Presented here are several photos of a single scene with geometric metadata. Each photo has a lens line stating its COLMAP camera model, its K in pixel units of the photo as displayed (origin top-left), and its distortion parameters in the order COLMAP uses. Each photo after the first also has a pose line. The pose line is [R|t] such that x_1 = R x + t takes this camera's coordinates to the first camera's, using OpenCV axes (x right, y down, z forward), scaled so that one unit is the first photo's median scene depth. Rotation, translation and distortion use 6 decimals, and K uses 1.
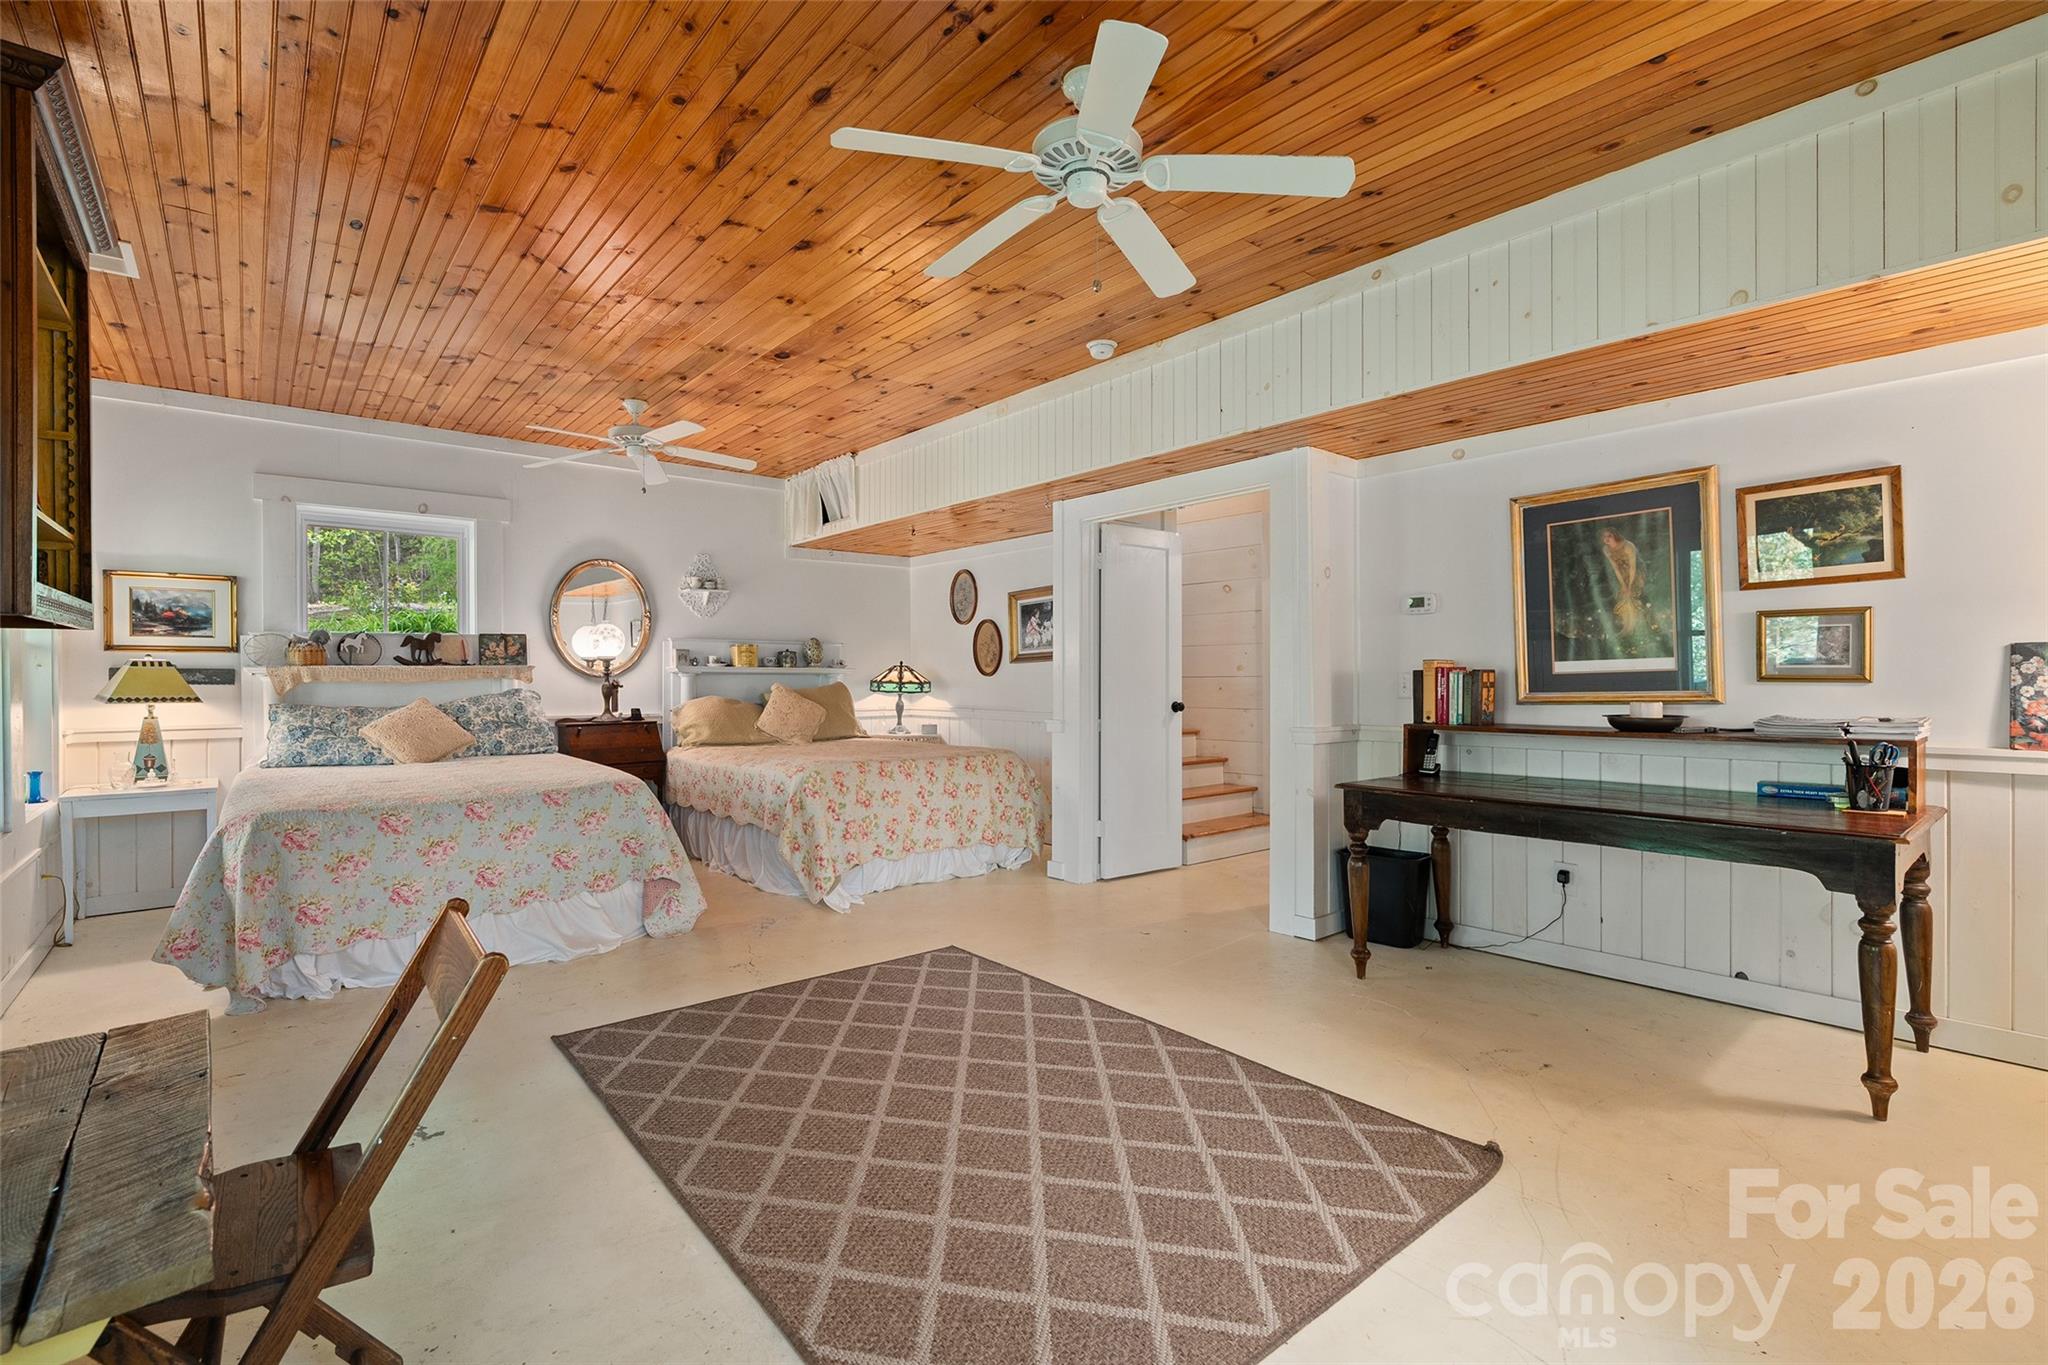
lens RADIAL K [[919.4, 0, 1015.1], [0, 919.4, 685.2], [0, 0, 1]] dist [-0.009317, 0.001925]
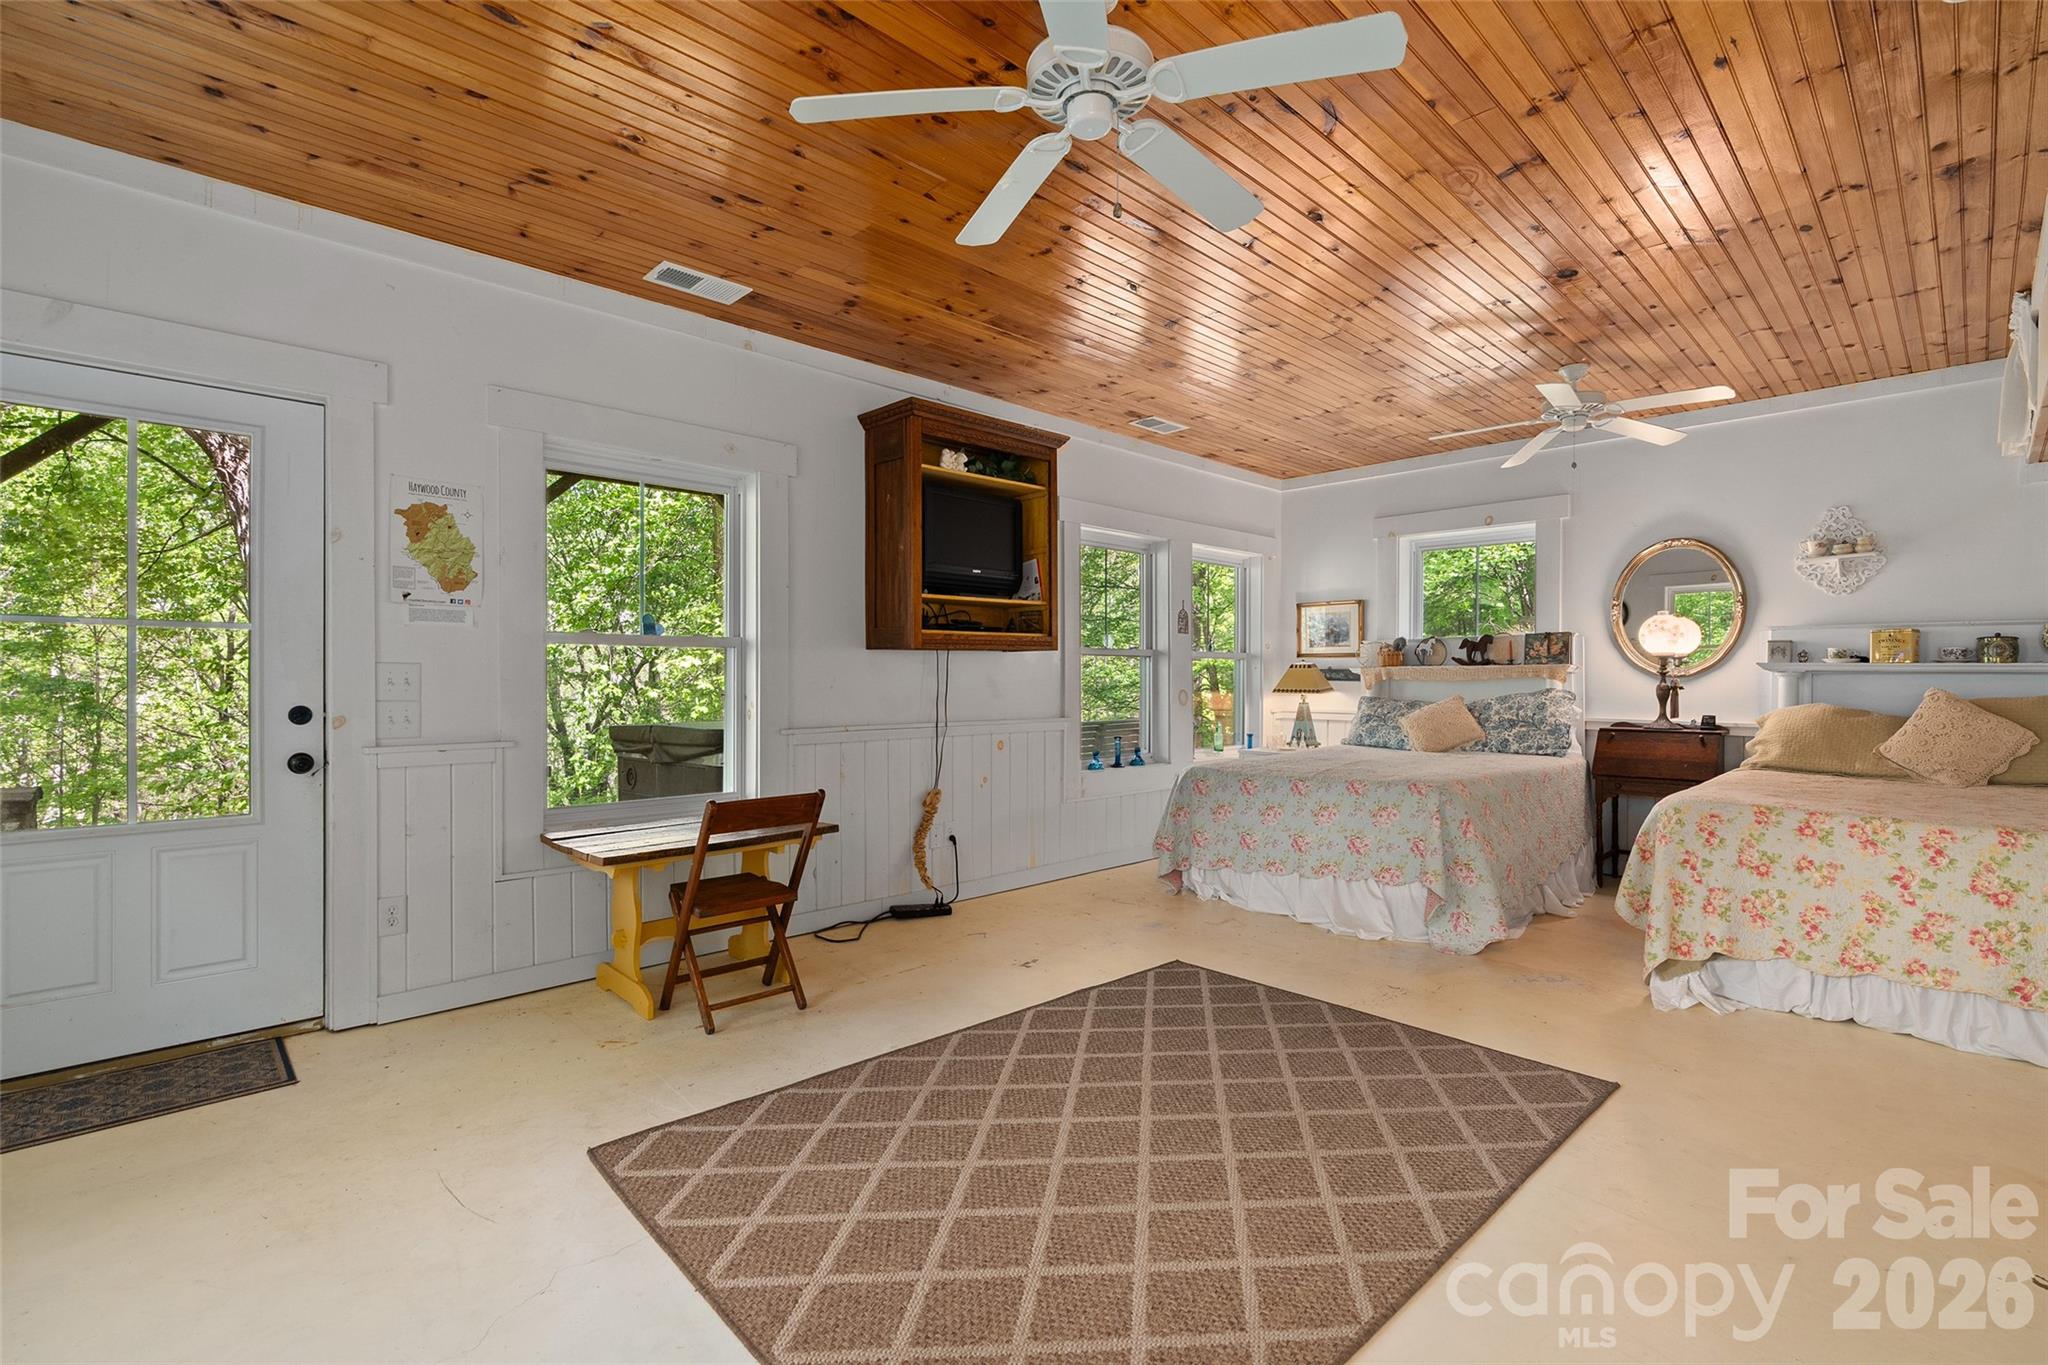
lens RADIAL K [[919.4, 0, 1020.4], [0, 919.4, 683.4], [0, 0, 1]] dist [-0.009317, 0.001925]
pose [[0.061541, 0.011140, -0.998042, 0.648463], [-0.010139, 0.999893, 0.010536, -0.009735], [0.998053, 0.009471, 0.061647, 0.606839]]
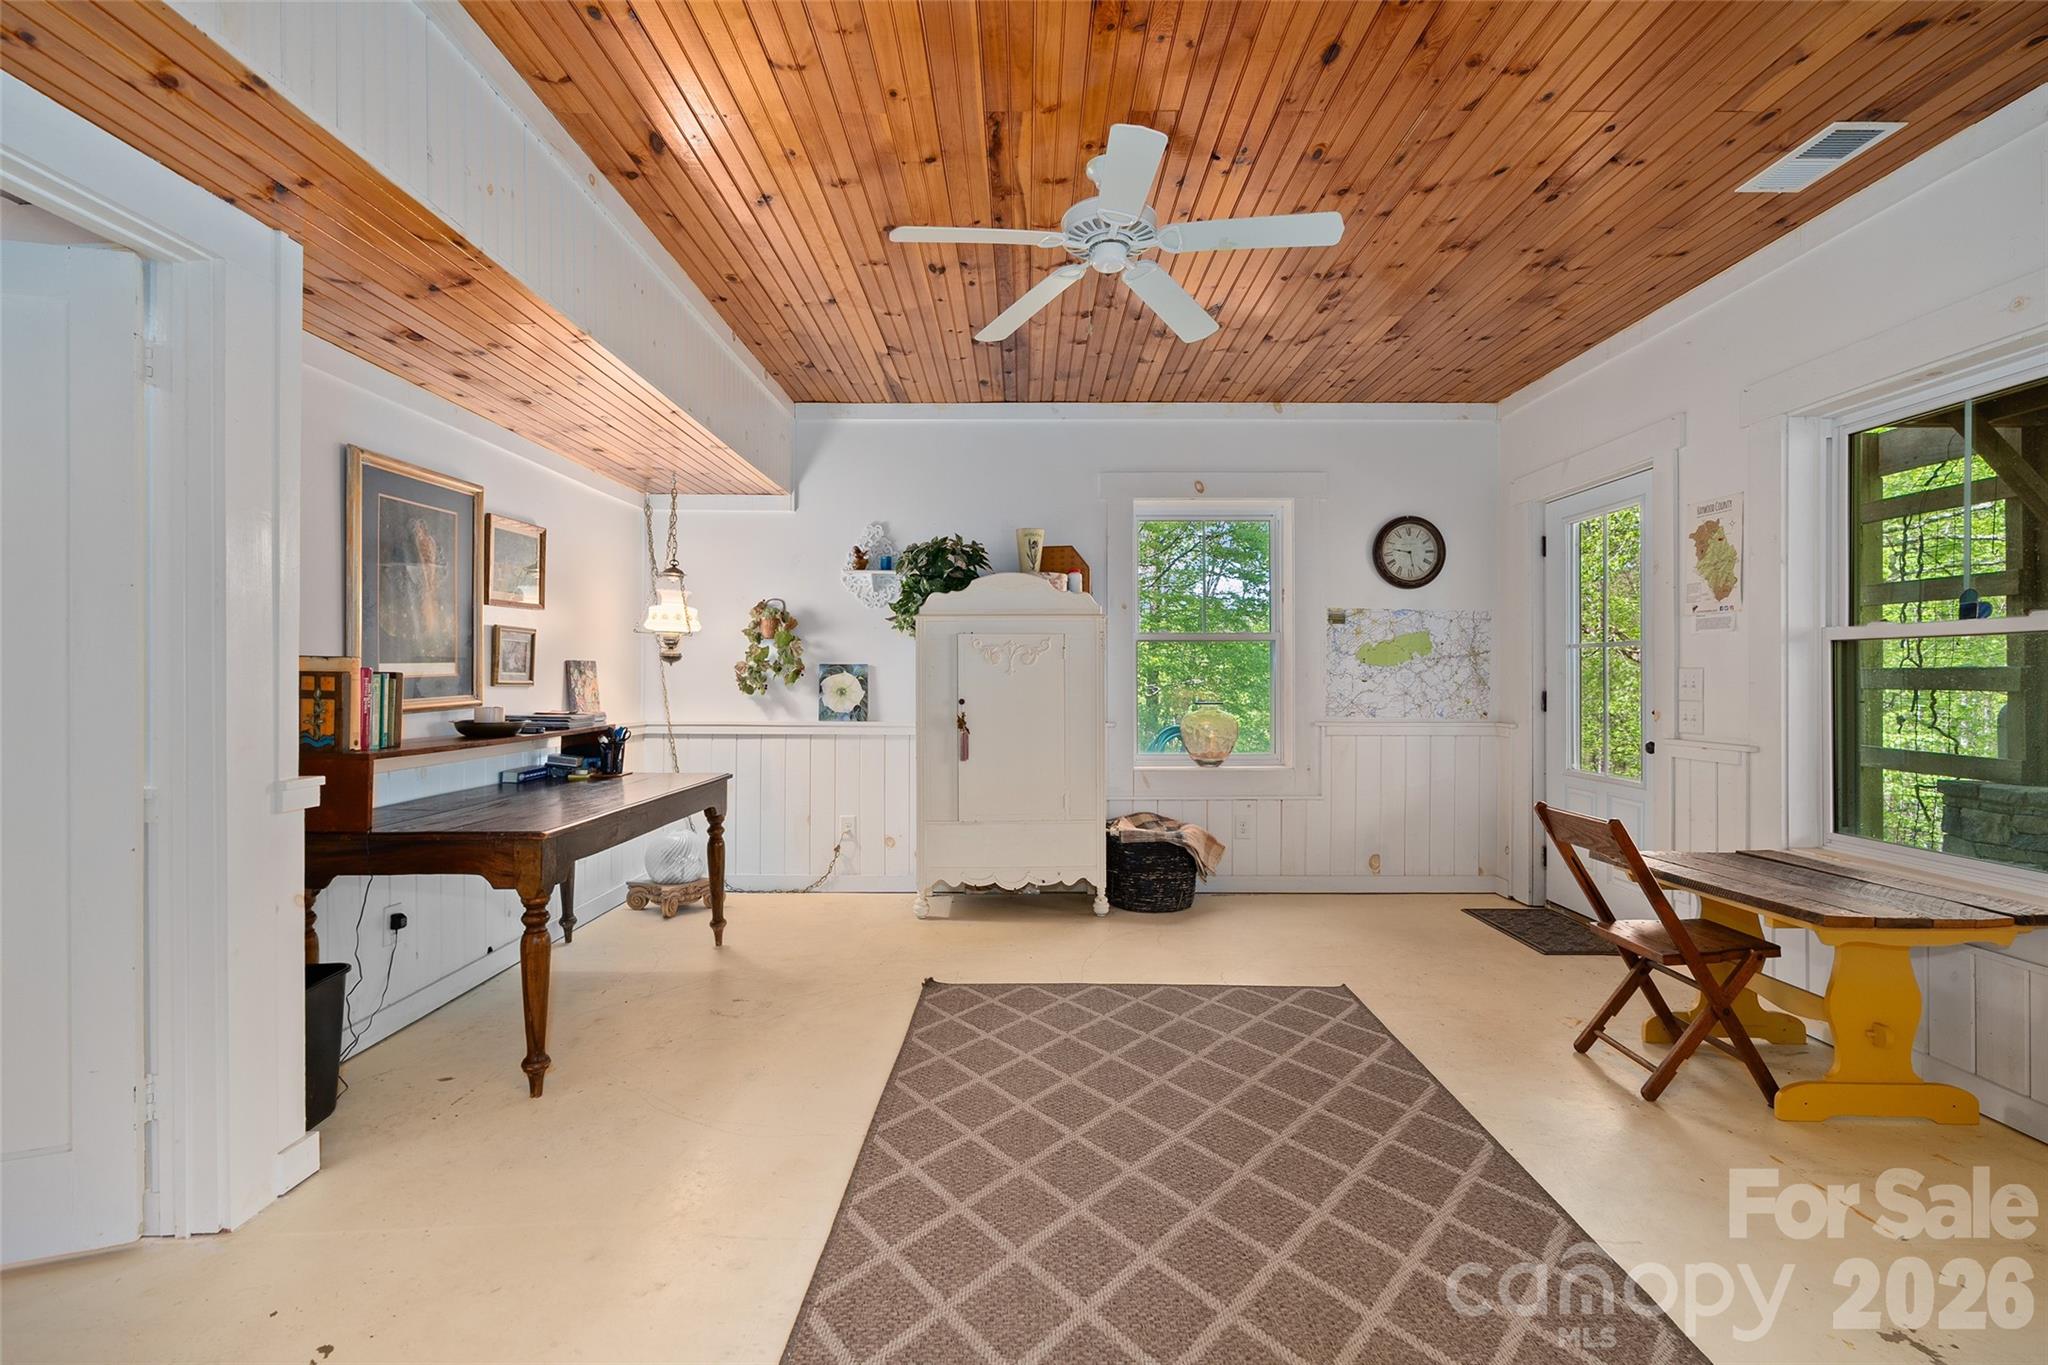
lens RADIAL K [[919.4, 0, 1017.6], [0, 919.4, 677.5], [0, 0, 1]] dist [-0.009317, 0.001925]
pose [[-0.760018, 0.004626, 0.649886, -0.398209], [0.007386, 0.999972, 0.001520, -0.010905], [-0.649860, 0.005956, -0.760030, 1.339869]]
